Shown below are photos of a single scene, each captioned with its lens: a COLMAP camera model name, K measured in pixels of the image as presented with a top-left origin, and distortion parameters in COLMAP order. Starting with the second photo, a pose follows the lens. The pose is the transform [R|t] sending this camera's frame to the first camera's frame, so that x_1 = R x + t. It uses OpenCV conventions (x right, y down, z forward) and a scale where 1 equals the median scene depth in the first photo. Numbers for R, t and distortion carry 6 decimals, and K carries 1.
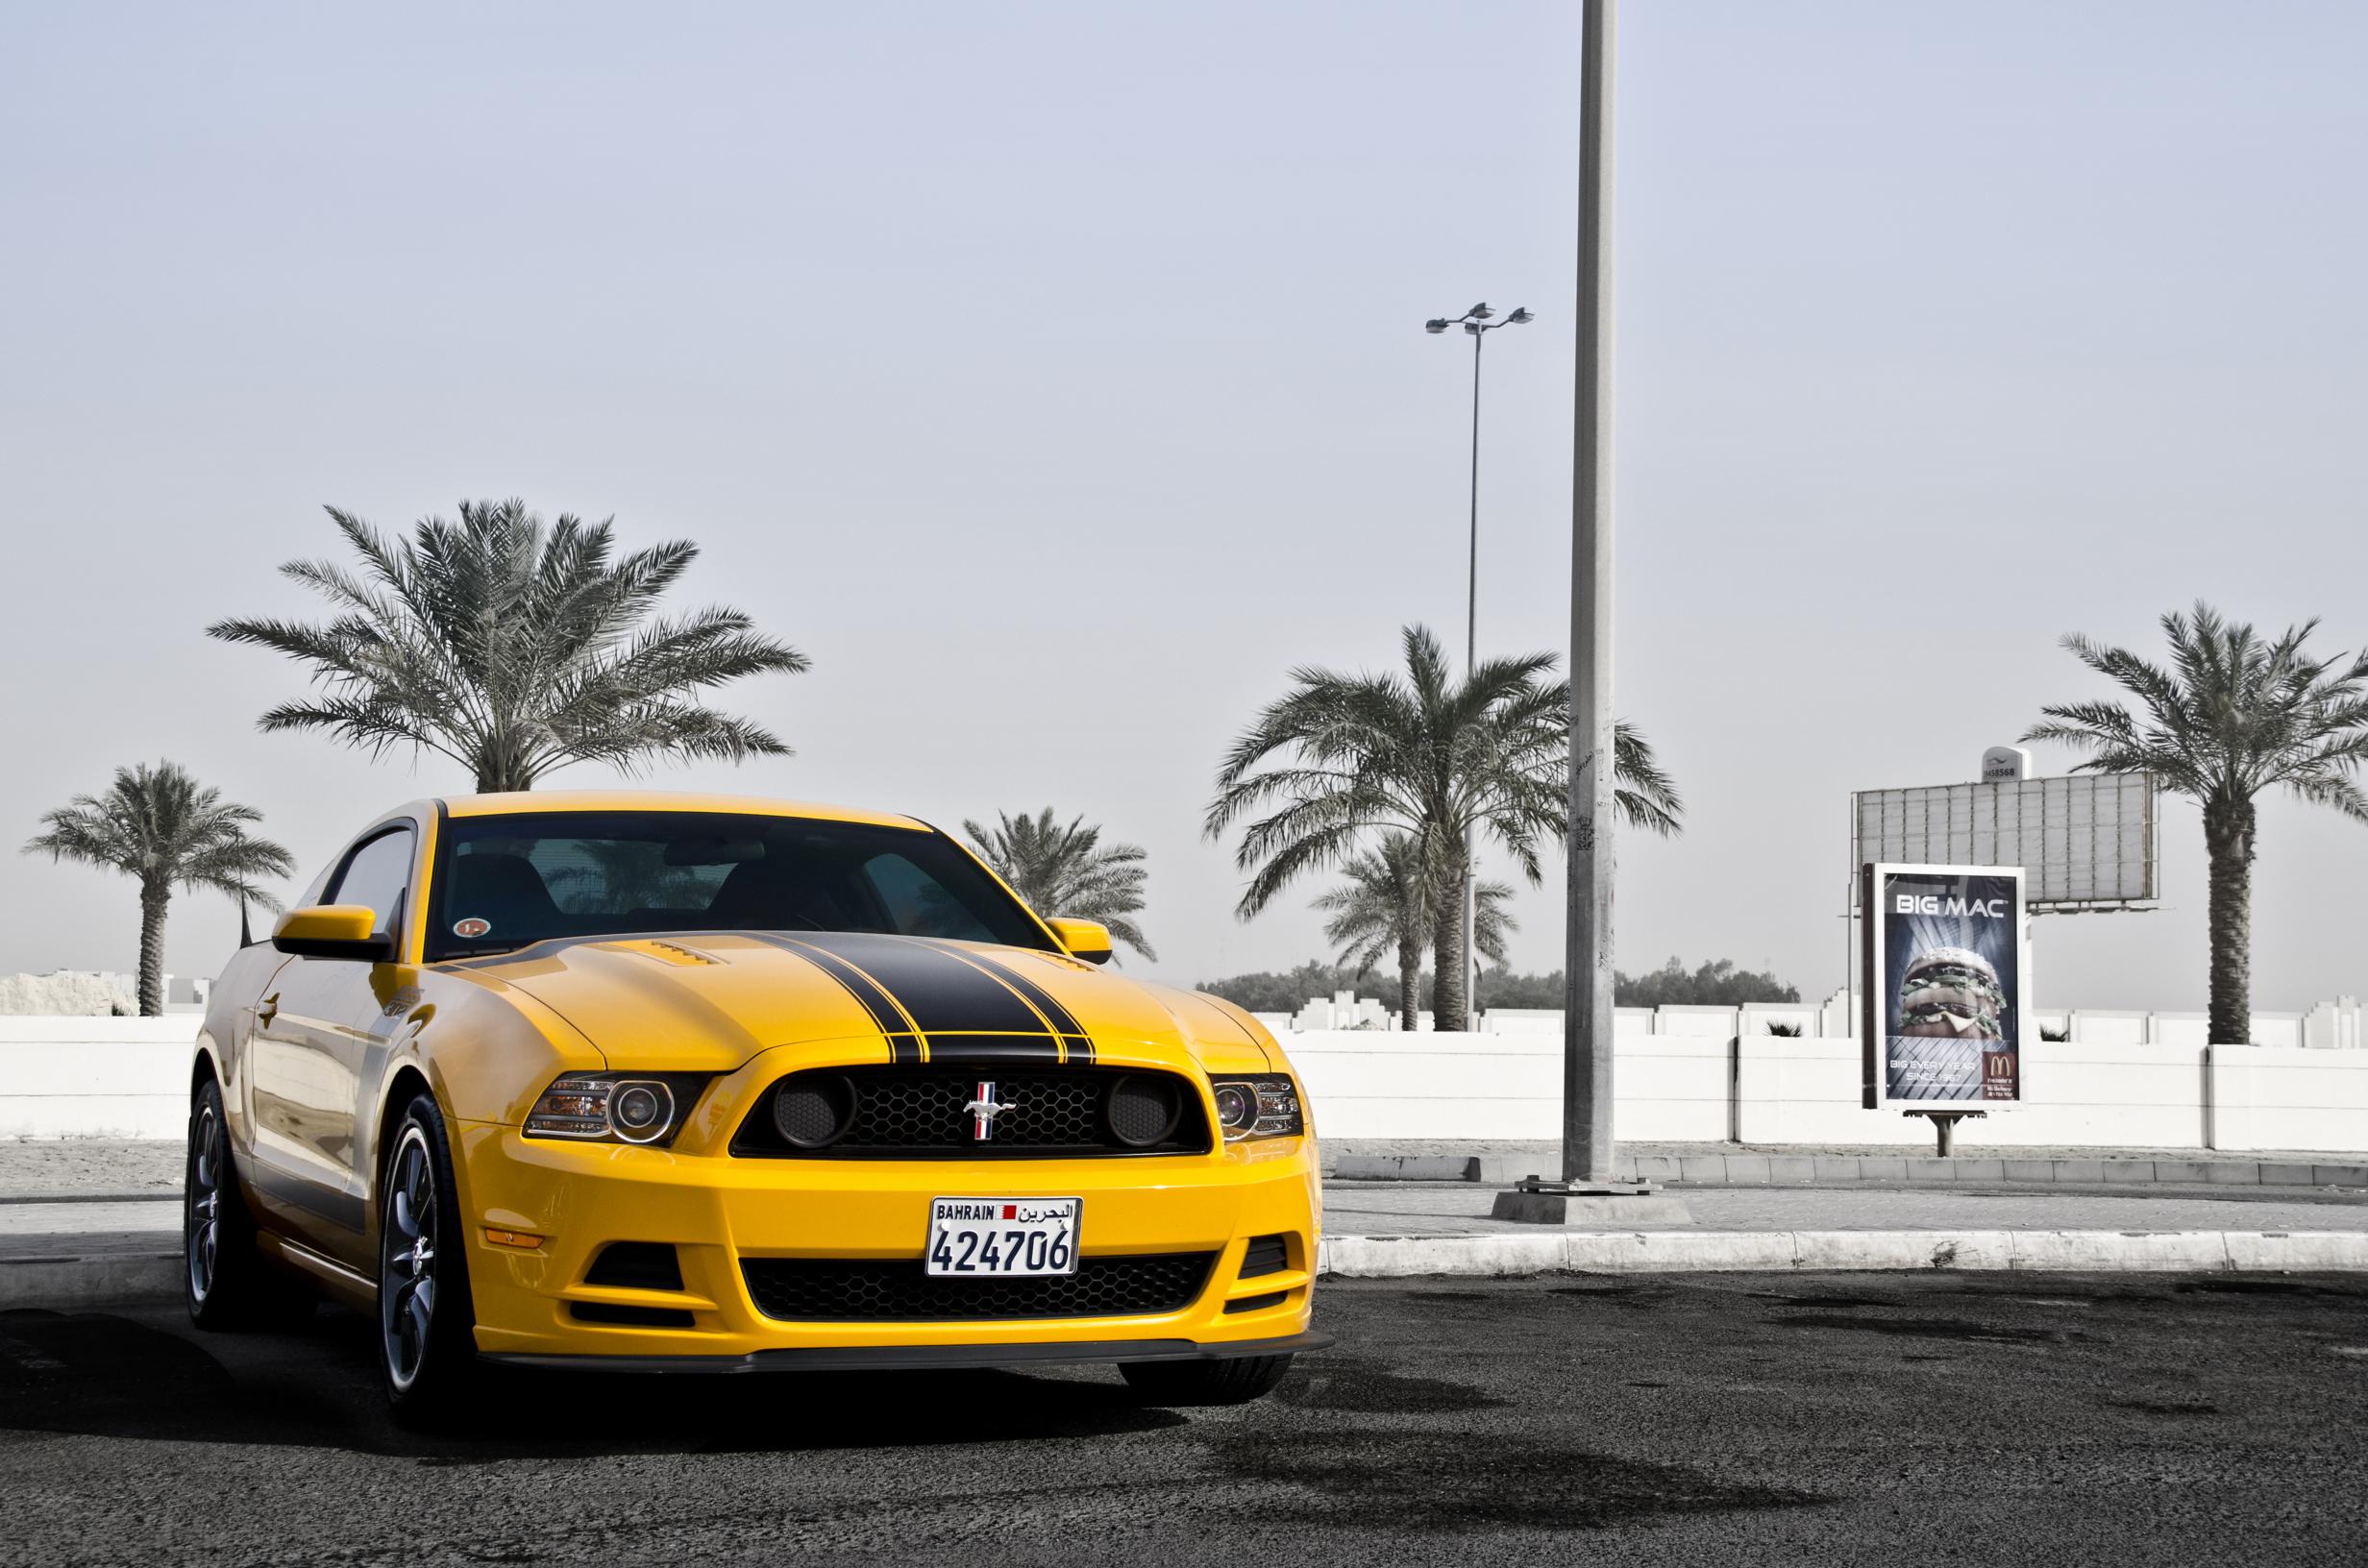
lens RADIAL K [[3682.8, 0, 1184.0], [0, 3682.8, 784.0], [0, 0, 1]] dist [0.245694, 0.041910]
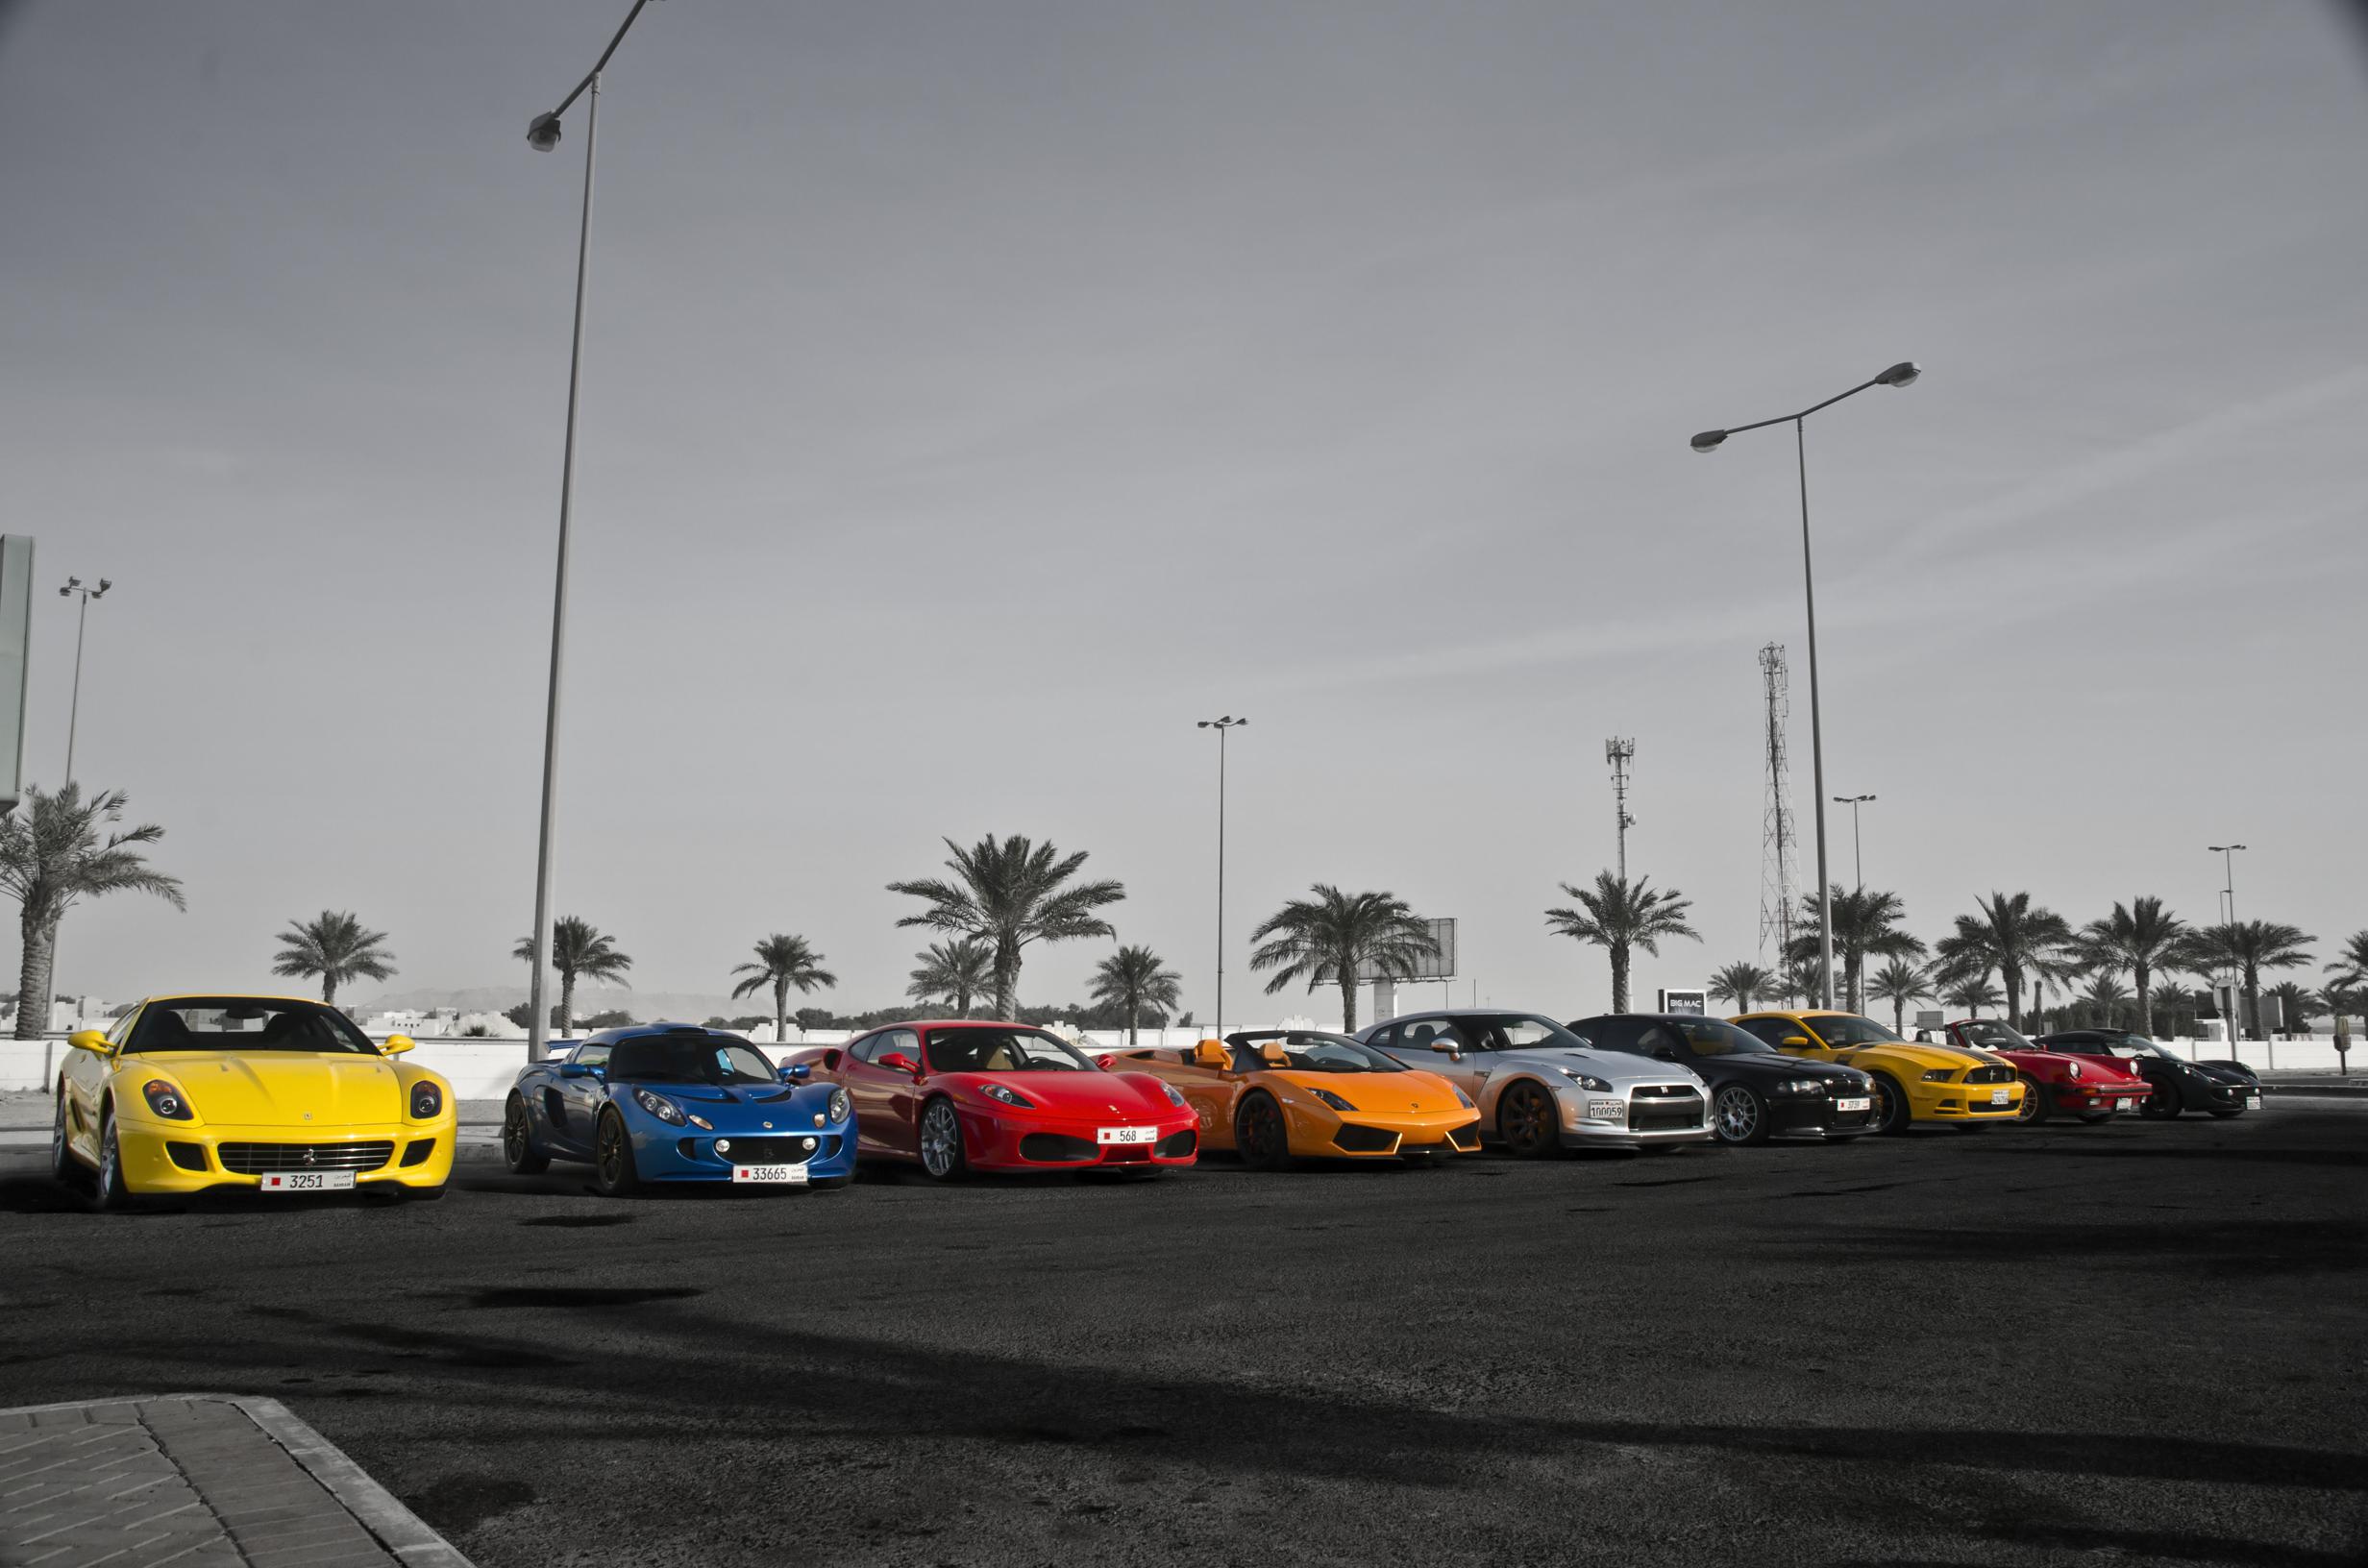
lens RADIAL K [[1933.9, 0, 1184.0], [0, 1933.9, 784.0], [0, 0, 1]] dist [-0.097274, -0.000559]
pose [[0.984020, 0.013368, 0.177555, -0.260401], [-0.002137, 0.997993, -0.063294, -0.025063], [-0.178045, 0.061903, 0.982073, -0.242978]]
